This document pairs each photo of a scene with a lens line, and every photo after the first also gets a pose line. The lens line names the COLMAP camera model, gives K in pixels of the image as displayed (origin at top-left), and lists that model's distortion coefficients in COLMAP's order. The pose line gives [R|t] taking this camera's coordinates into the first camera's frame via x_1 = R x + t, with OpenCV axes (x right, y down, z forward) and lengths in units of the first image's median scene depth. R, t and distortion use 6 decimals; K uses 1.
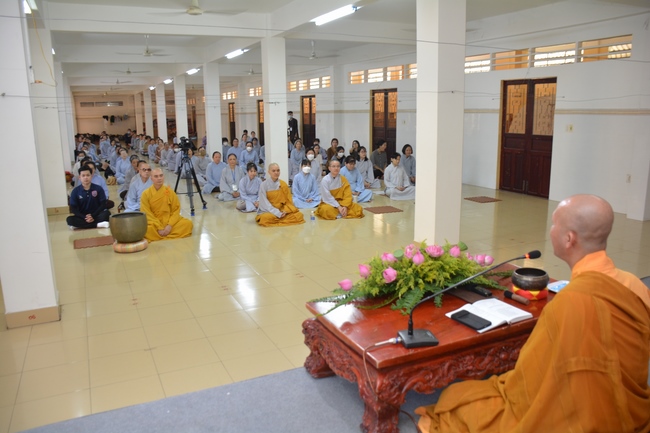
lens RADIAL K [[507.8, 0, 325.0], [0, 507.8, 216.5], [0, 0, 1]] dist [-0.001966, 0.000230]
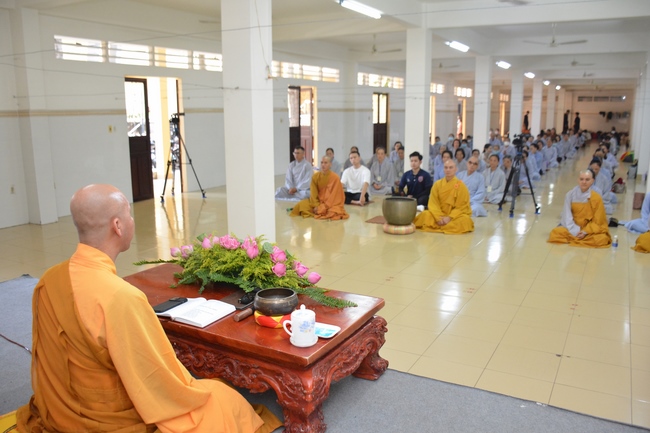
lens RADIAL K [[532.5, 0, 325.0], [0, 532.5, 216.5], [0, 0, 1]] dist [-0.053684, -0.000951]
pose [[0.576799, 0.178321, -0.797185, 0.343977], [-0.176776, 0.980006, 0.091310, -0.034468], [0.797529, 0.088256, 0.596790, 0.174078]]
